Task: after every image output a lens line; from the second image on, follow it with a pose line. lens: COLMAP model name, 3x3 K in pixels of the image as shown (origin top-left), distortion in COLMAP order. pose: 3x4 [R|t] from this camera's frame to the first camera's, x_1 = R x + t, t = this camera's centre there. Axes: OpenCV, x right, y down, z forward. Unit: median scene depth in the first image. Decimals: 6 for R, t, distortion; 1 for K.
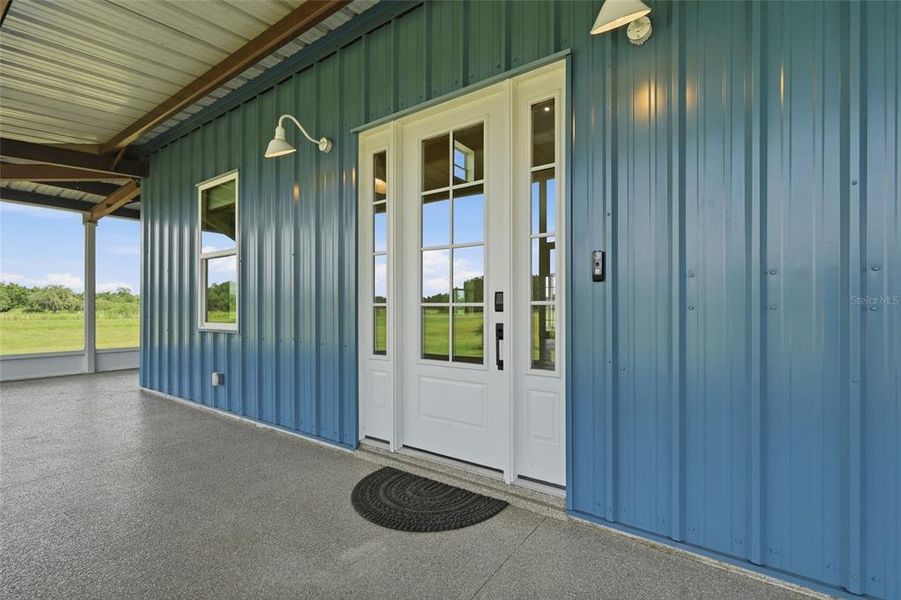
lens RADIAL K [[406.7, 0, 449.2], [0, 406.7, 309.6], [0, 0, 1]] dist [0.000533, 0.000424]
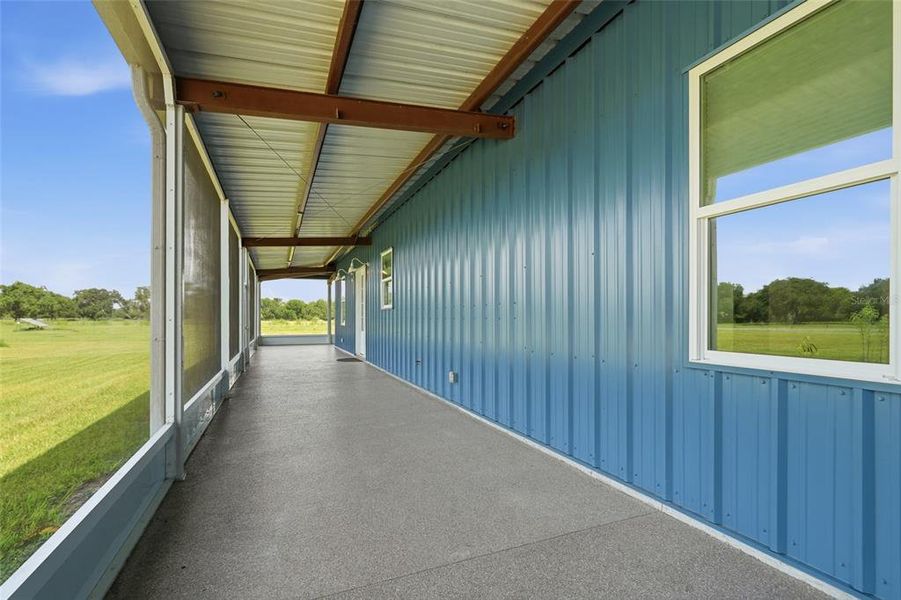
lens RADIAL K [[406.7, 0, 449.2], [0, 406.7, 309.6], [0, 0, 1]] dist [0.000533, 0.000424]
pose [[0.858386, -0.004764, -0.512981, 0.203393], [-0.006918, 0.999758, -0.020860, -0.001238], [0.512957, 0.021455, 0.858146, -0.150809]]
